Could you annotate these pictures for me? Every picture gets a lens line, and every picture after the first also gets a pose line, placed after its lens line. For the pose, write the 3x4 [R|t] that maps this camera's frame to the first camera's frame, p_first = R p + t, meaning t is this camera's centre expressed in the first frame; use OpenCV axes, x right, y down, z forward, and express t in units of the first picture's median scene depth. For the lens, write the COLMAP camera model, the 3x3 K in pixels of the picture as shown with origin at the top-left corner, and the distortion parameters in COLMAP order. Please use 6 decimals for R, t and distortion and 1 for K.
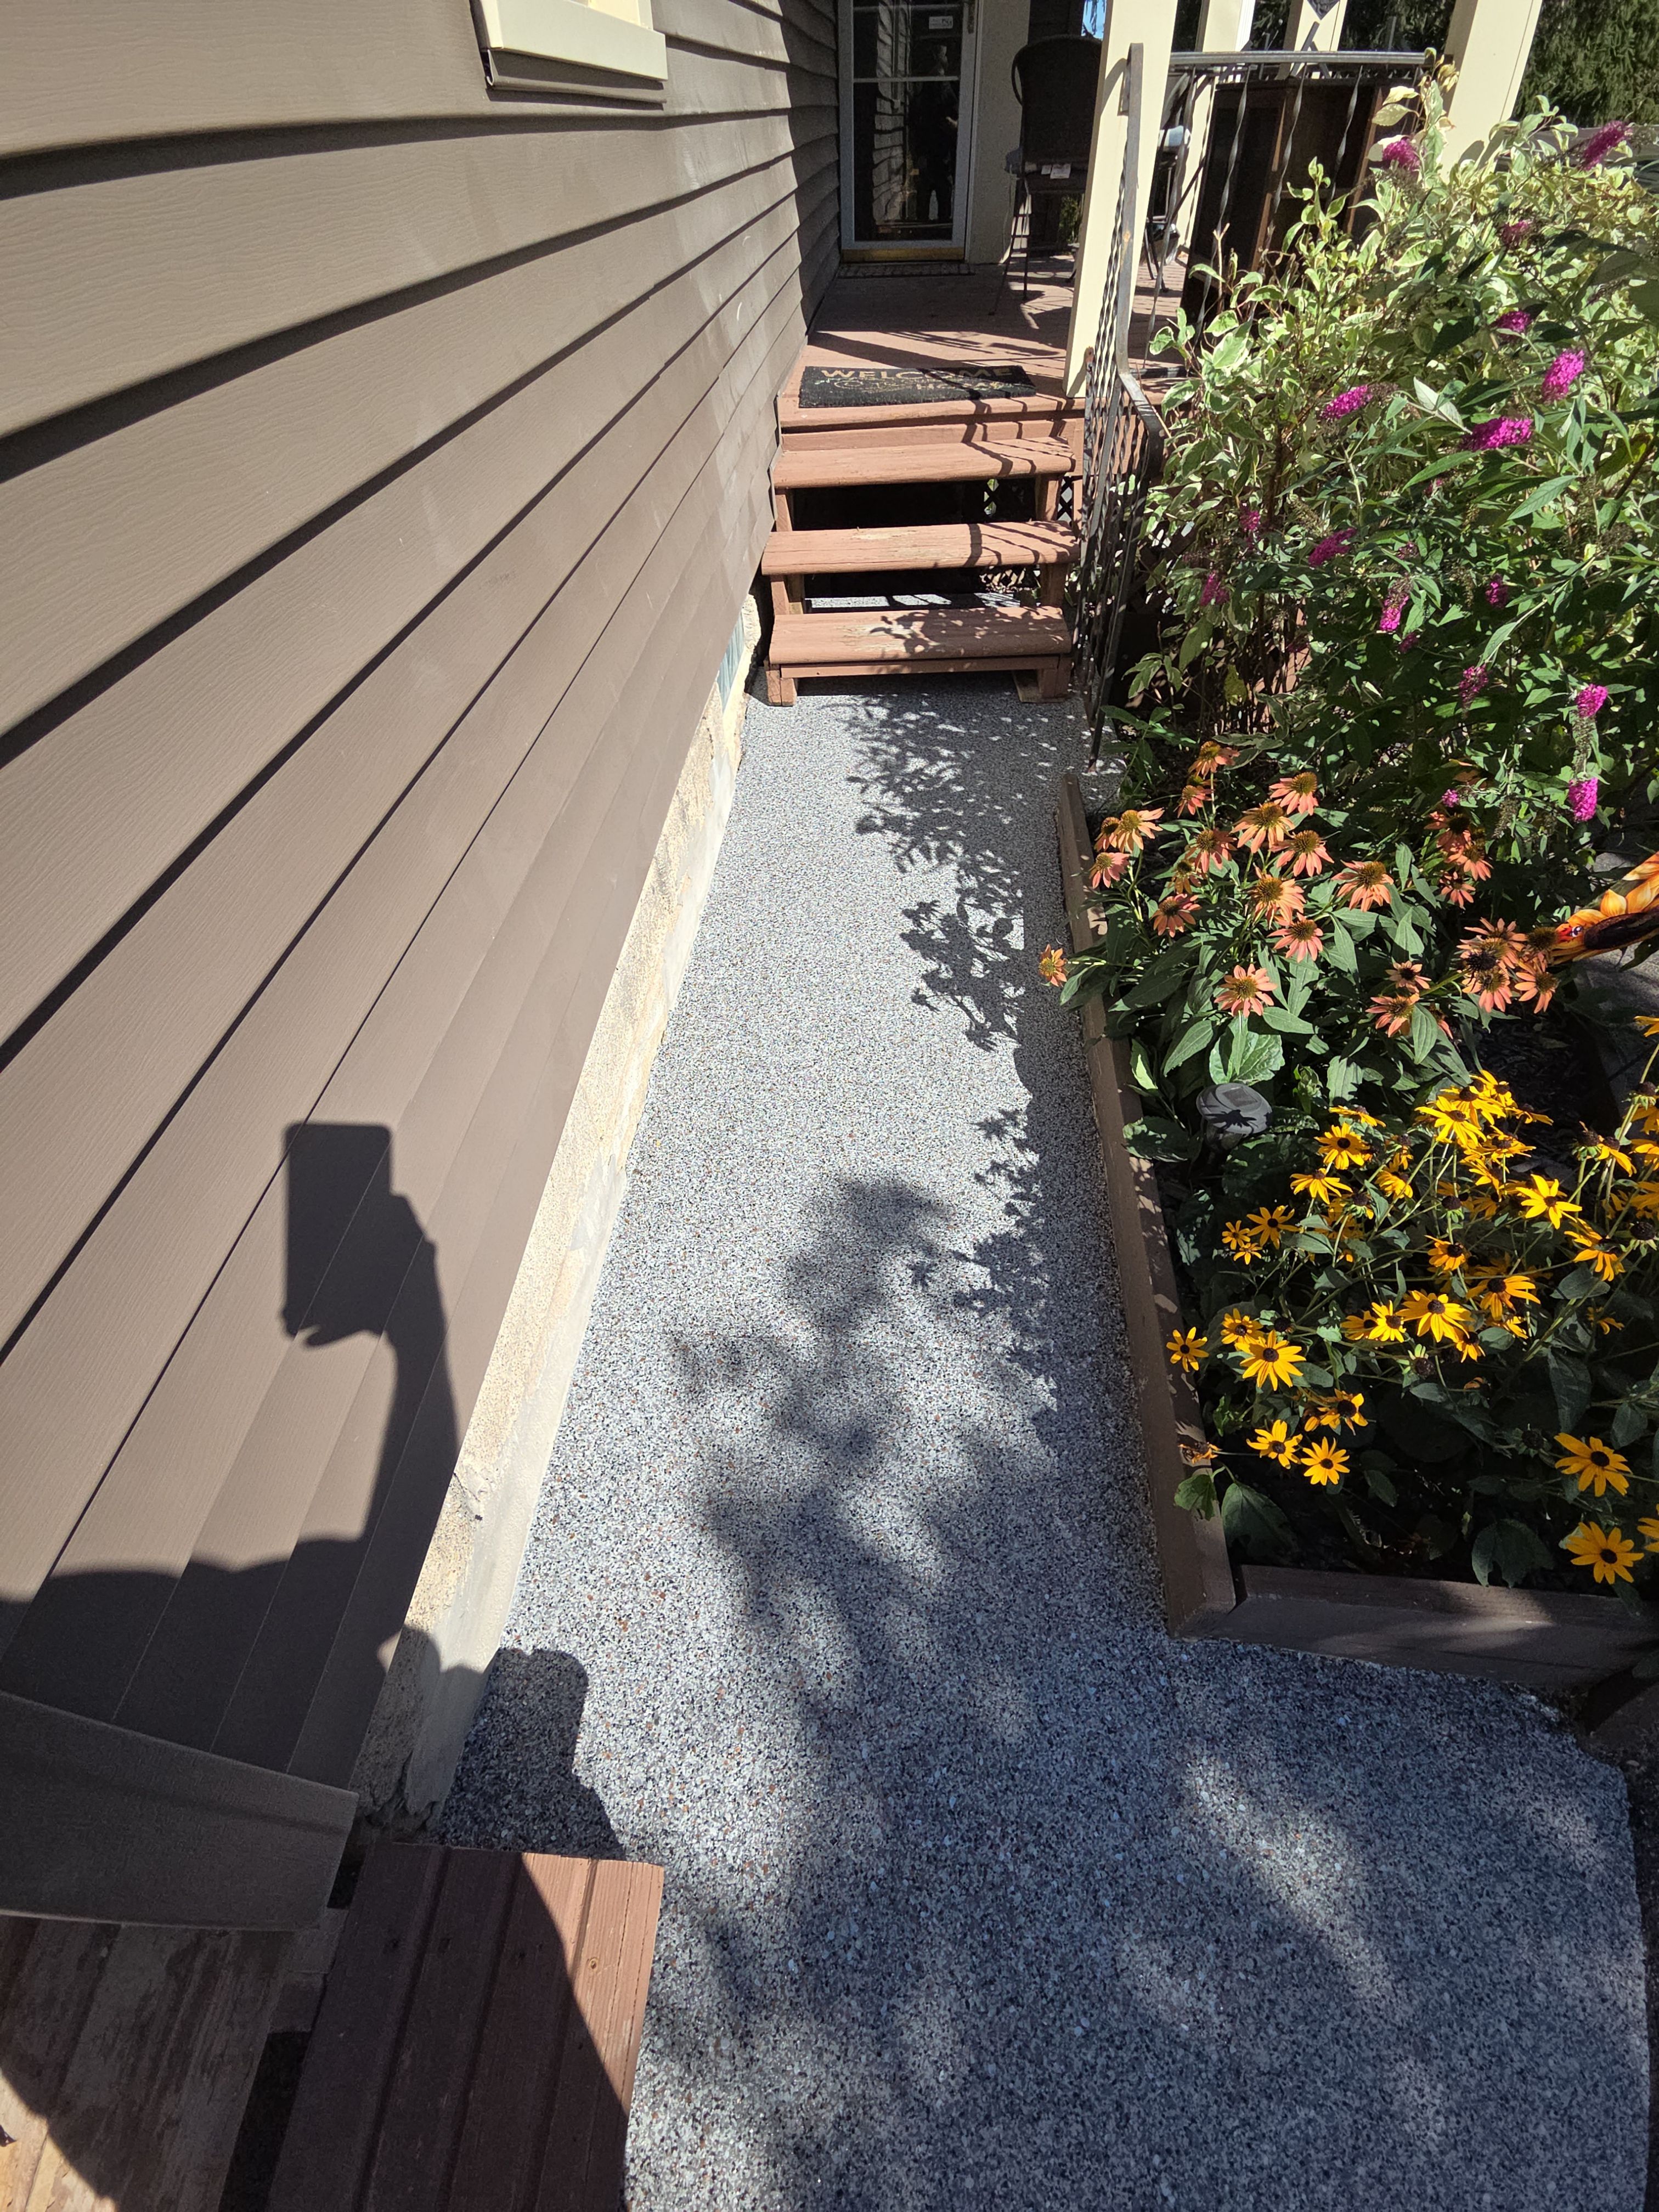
lens RADIAL K [[899.3, 0, 829.5], [0, 899.3, 1106.0], [0, 0, 1]] dist [0.025728, -0.016270]
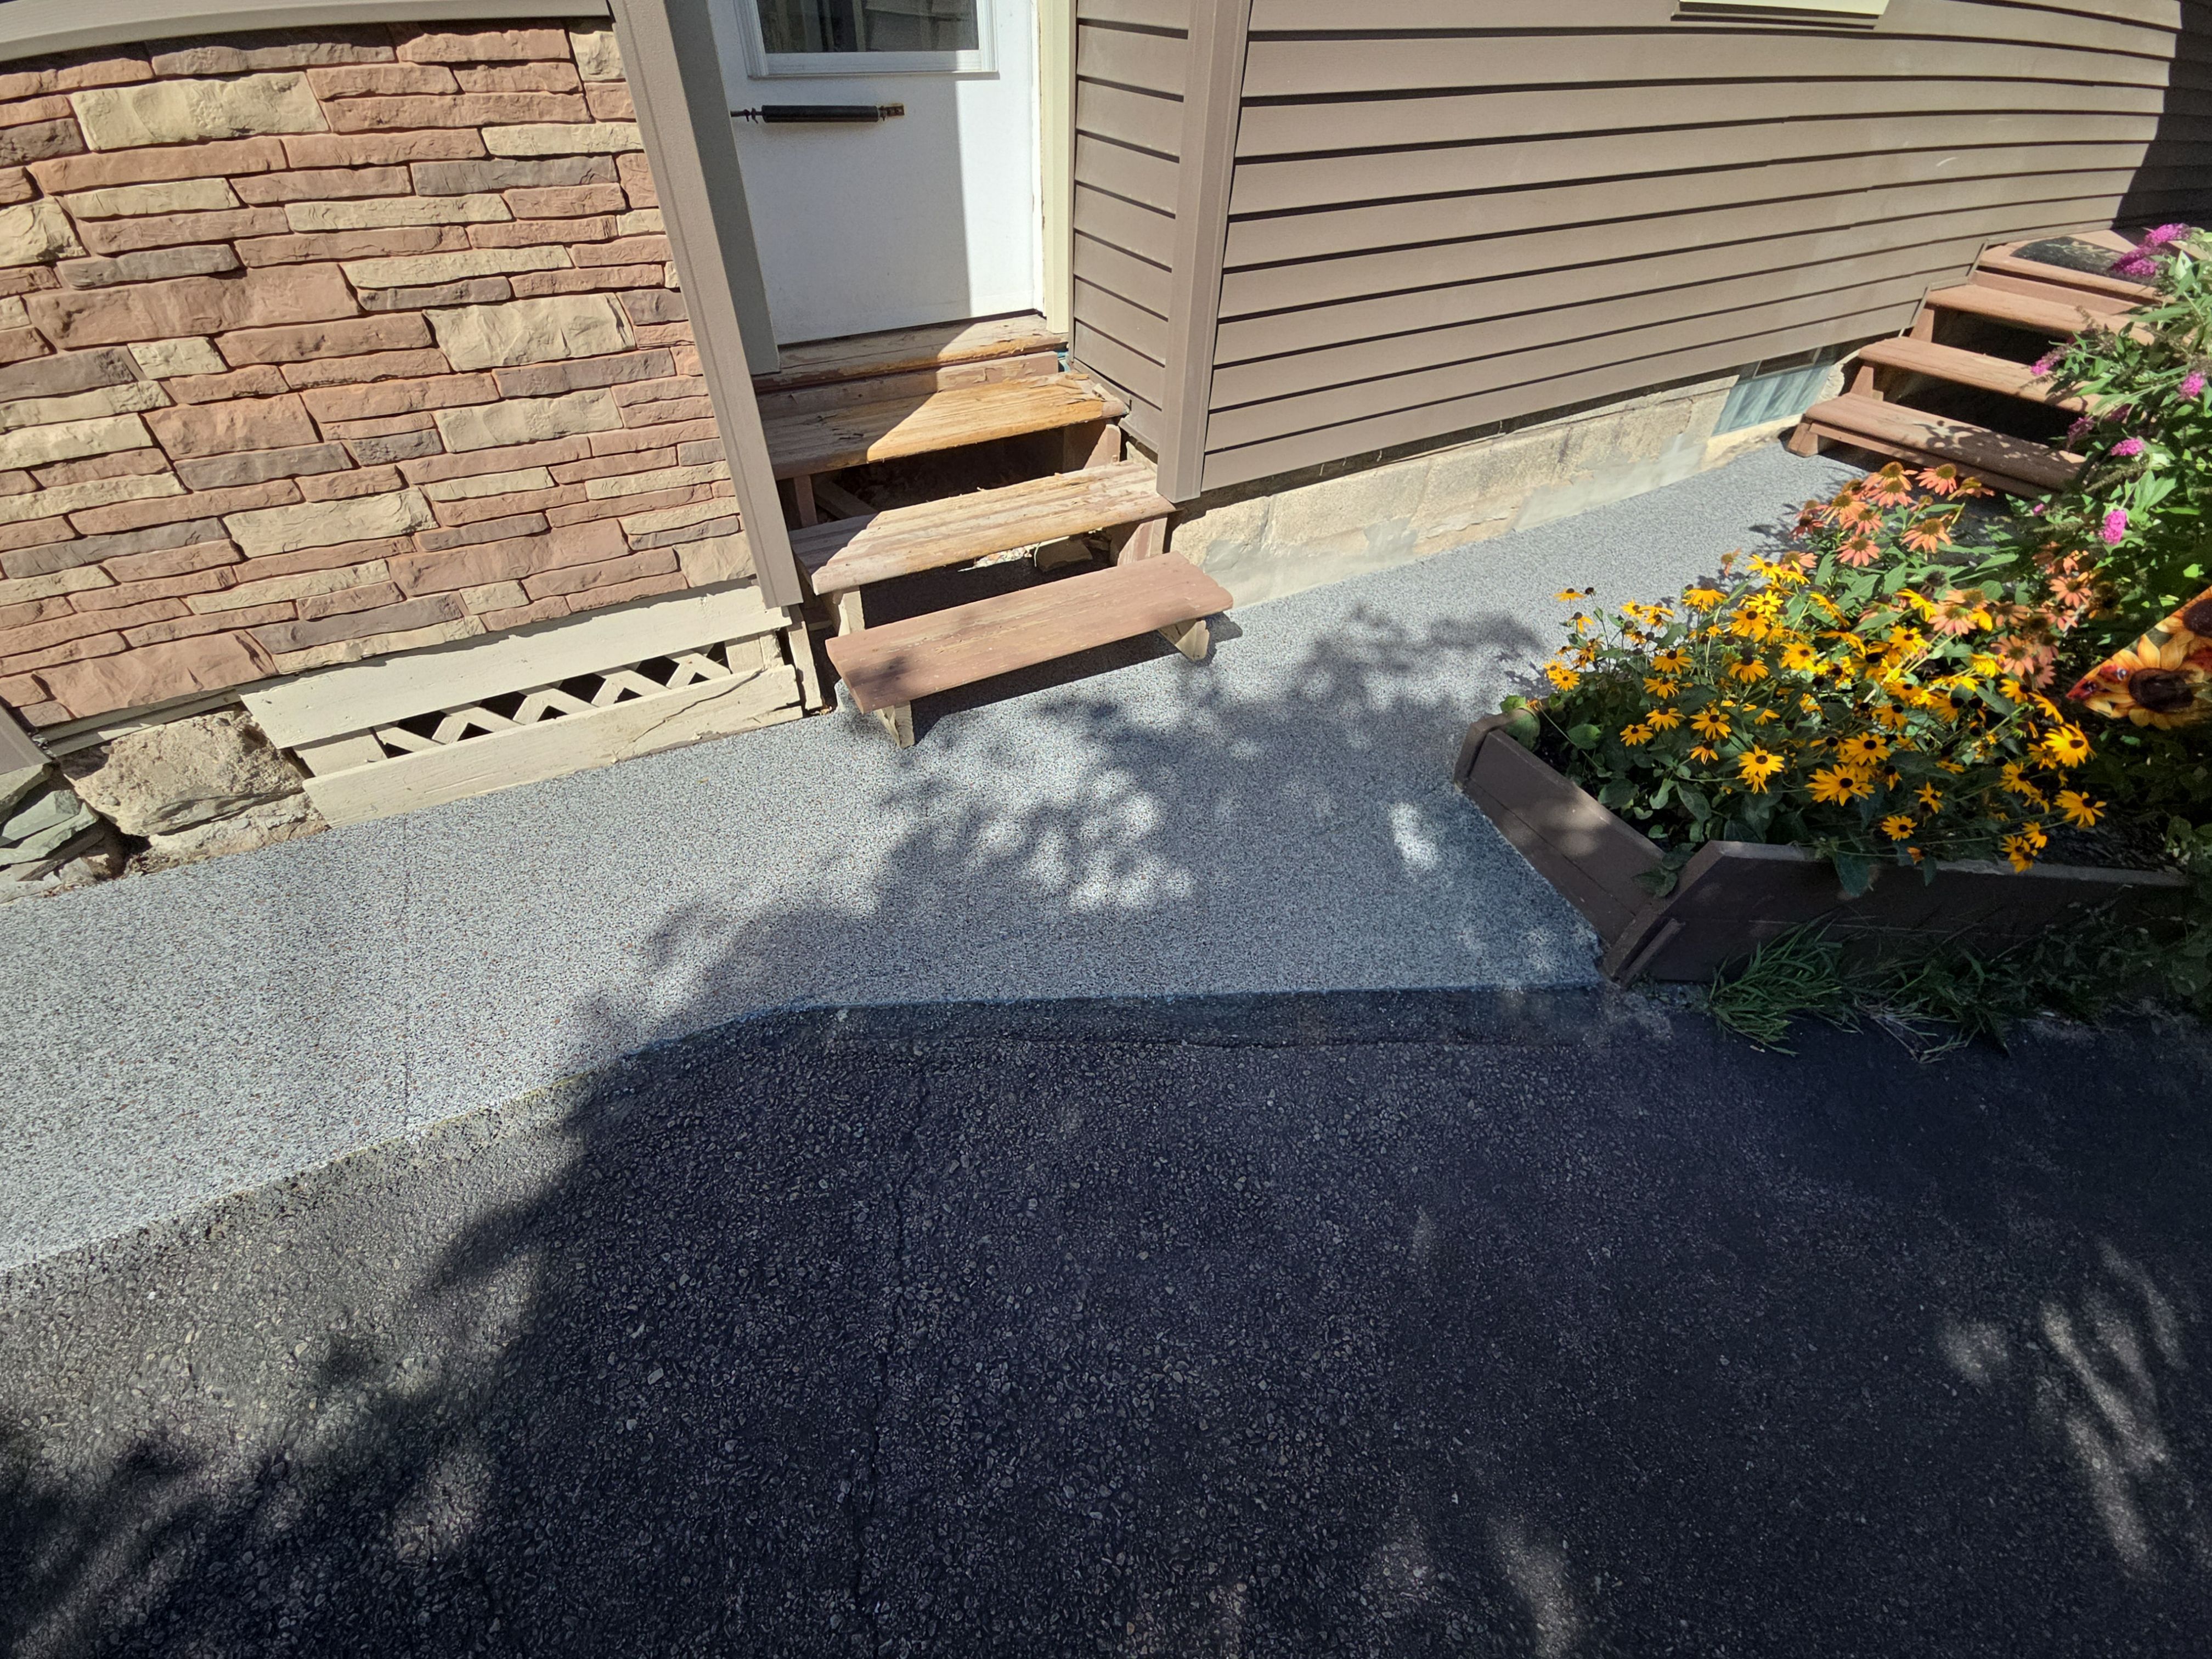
lens RADIAL K [[899.3, 0, 1073.3], [0, 899.3, 818.5], [0, 0, 1]] dist [0.025728, -0.016270]
pose [[0.528933, 0.600156, -0.600036, 0.598627], [-0.640854, 0.745970, 0.181204, 0.423012], [0.556360, 0.288690, 0.779180, -0.460944]]
